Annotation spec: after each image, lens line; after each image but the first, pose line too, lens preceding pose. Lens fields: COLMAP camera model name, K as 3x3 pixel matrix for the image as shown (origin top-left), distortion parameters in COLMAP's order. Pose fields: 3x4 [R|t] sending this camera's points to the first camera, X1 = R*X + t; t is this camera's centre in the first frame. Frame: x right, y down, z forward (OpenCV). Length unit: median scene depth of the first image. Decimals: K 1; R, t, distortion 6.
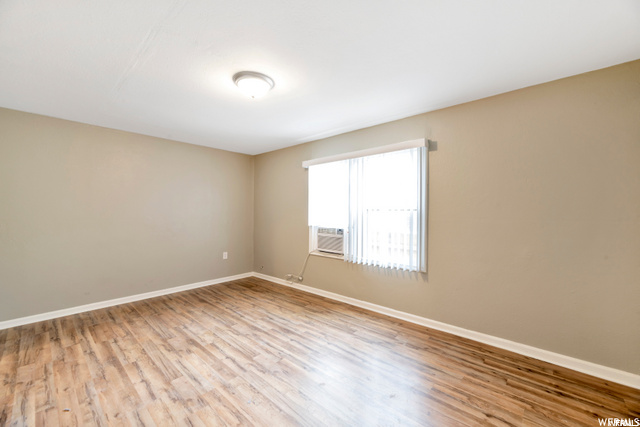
lens RADIAL K [[258.8, 0, 321.2], [0, 258.8, 210.1], [0, 0, 1]] dist [-0.001477, -0.000310]
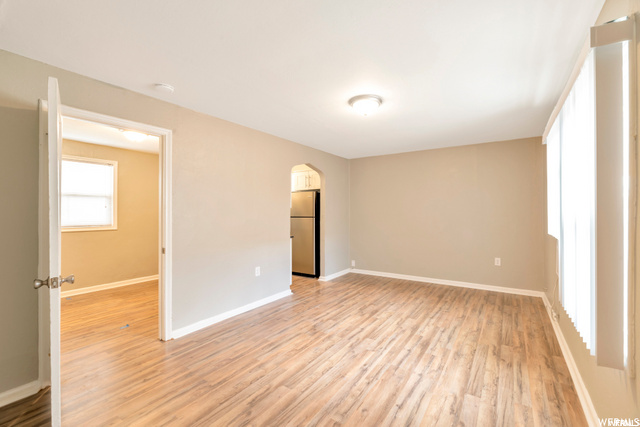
lens RADIAL K [[268.1, 0, 345.3], [0, 268.1, 211.8], [0, 0, 1]] dist [-0.000828, -0.000174]
pose [[0.184596, -0.002544, -0.982811, 0.752678], [0.008990, 0.999959, -0.000900, 0.003417], [0.982773, -0.008669, 0.184611, 0.571428]]
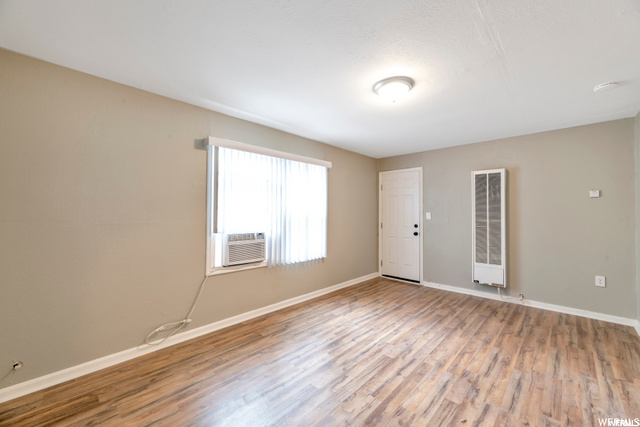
lens RADIAL K [[256.0, 0, 321.6], [0, 256.0, 210.5], [0, 0, 1]] dist [-0.000149, -0.000108]
pose [[0.030543, 0.009131, 0.999492, -1.064708], [-0.008175, 0.999927, -0.008885, 0.005014], [-0.999500, -0.007899, 0.030615, 1.042981]]
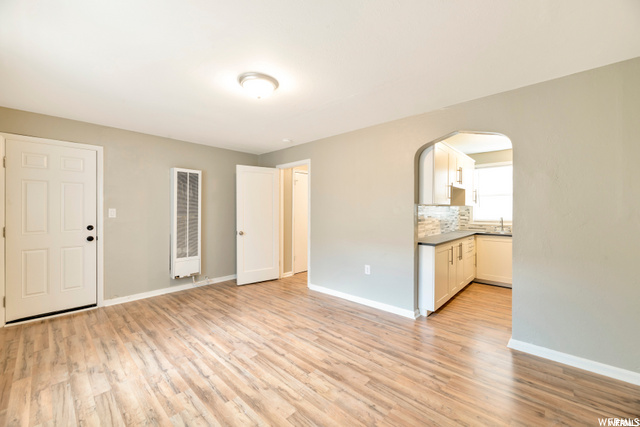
lens RADIAL K [[258.8, 0, 321.2], [0, 258.8, 210.1], [0, 0, 1]] dist [-0.001477, -0.000310]
pose [[-0.999914, -0.002581, 0.012822, -0.436993], [-0.002672, 0.999971, -0.007087, 0.010713], [-0.012804, -0.007120, -0.999893, 1.679978]]
